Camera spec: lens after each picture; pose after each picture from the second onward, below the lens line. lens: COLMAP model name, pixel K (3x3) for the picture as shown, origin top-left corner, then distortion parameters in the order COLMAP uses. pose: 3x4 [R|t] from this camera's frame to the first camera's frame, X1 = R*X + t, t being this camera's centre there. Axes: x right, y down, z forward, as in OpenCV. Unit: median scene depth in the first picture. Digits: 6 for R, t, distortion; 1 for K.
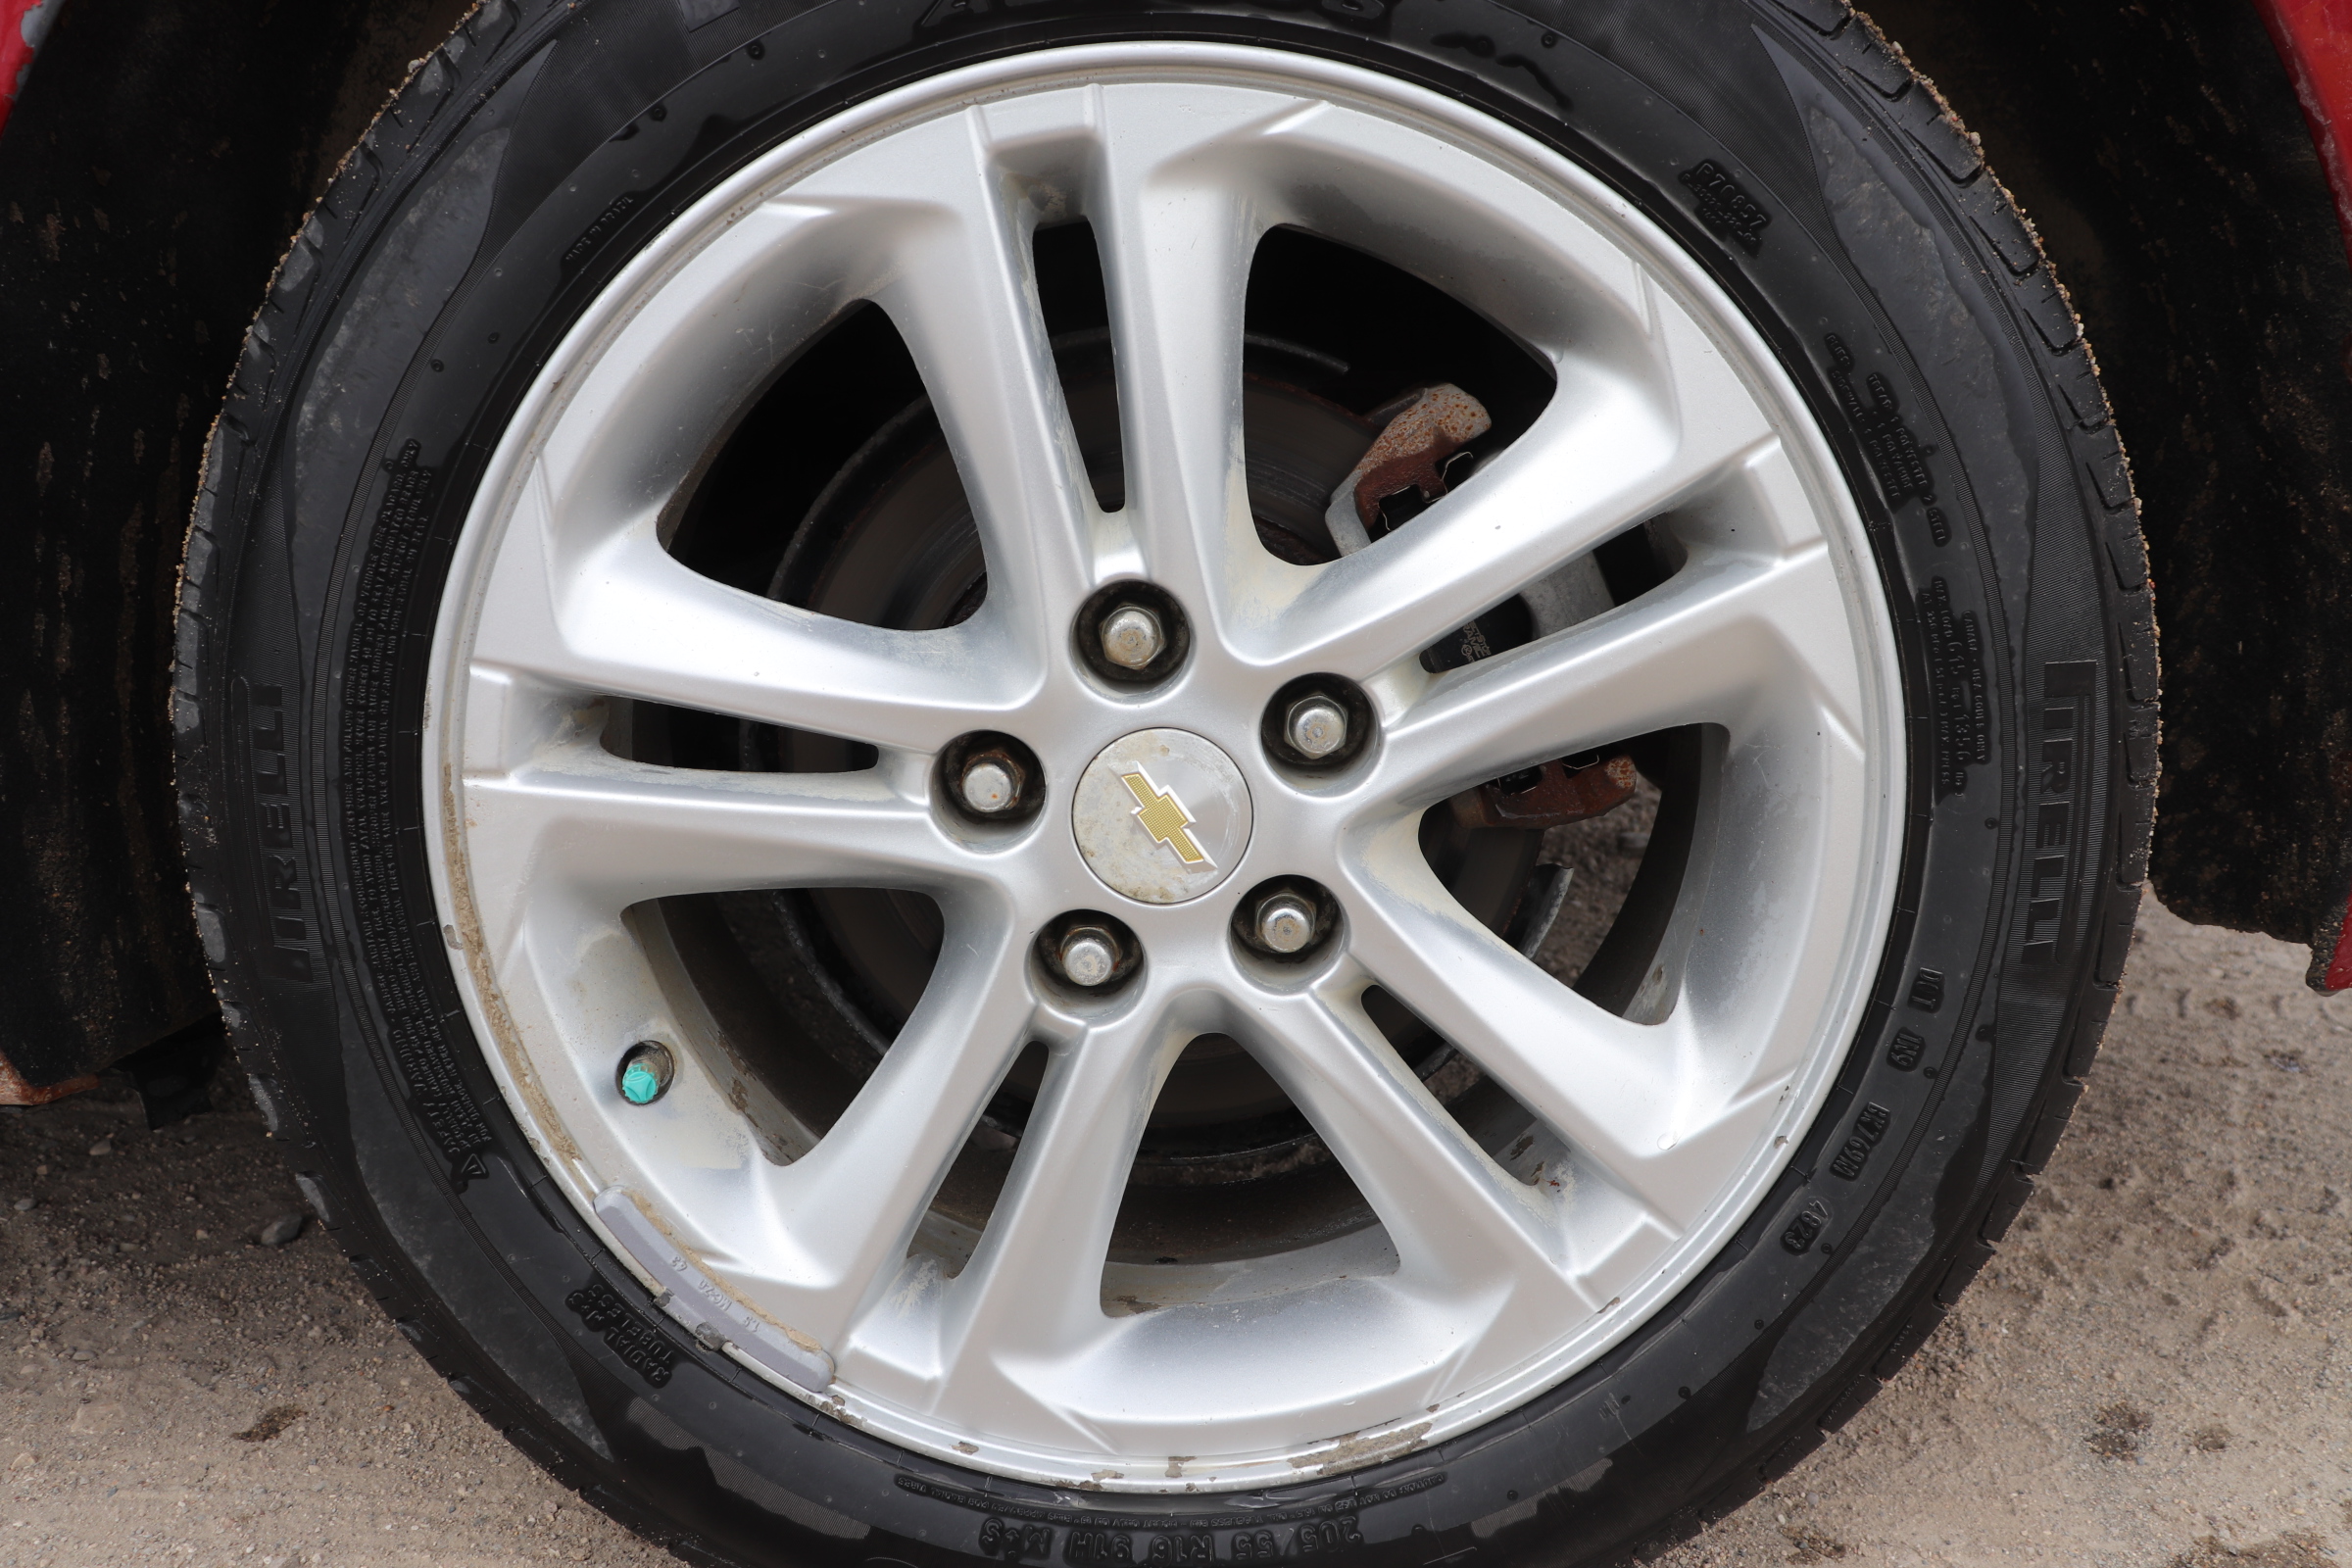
lens RADIAL K [[1917.7, 0, 1175.5], [0, 1917.7, 790.7], [0, 0, 1]] dist [-0.156584, 0.139252]
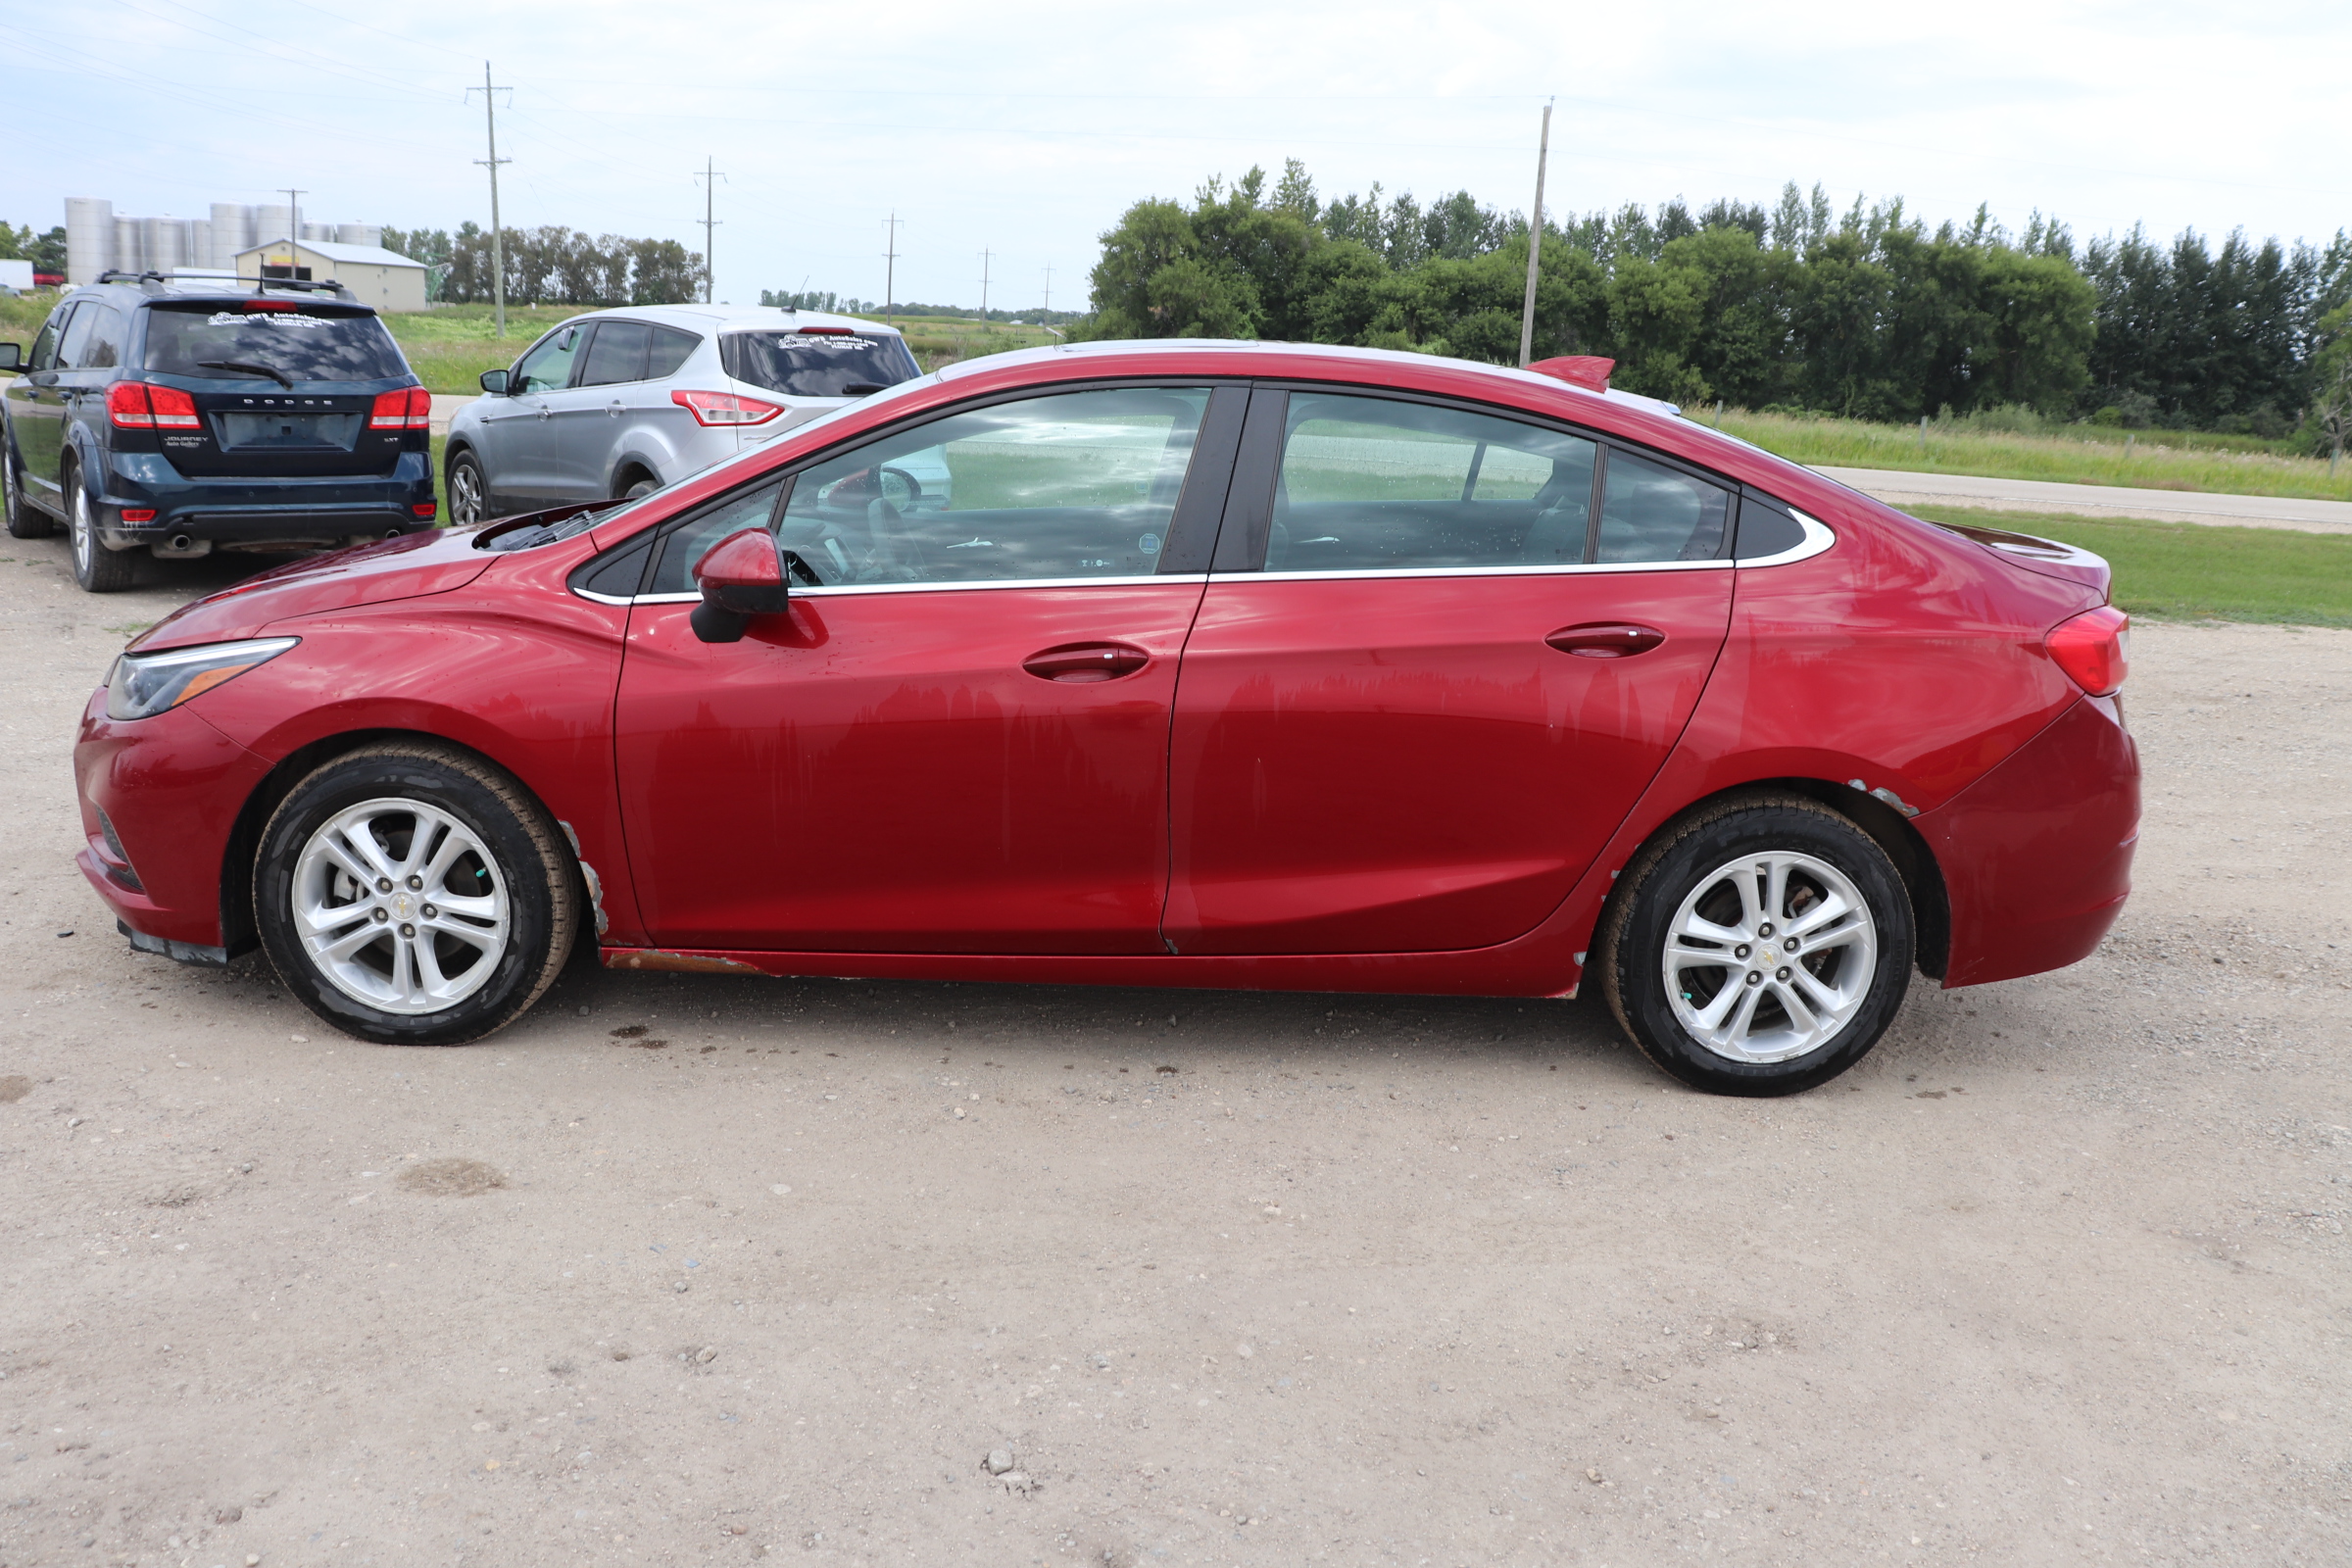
lens RADIAL K [[1917.7, 0, 1201.0], [0, 1917.7, 785.5], [0, 0, 1]] dist [-0.156584, 0.139252]
pose [[0.998447, 0.040253, 0.038526, -2.238528], [-0.040047, 0.999179, -0.006100, -0.460768], [-0.038740, 0.004547, 0.999239, -5.468710]]
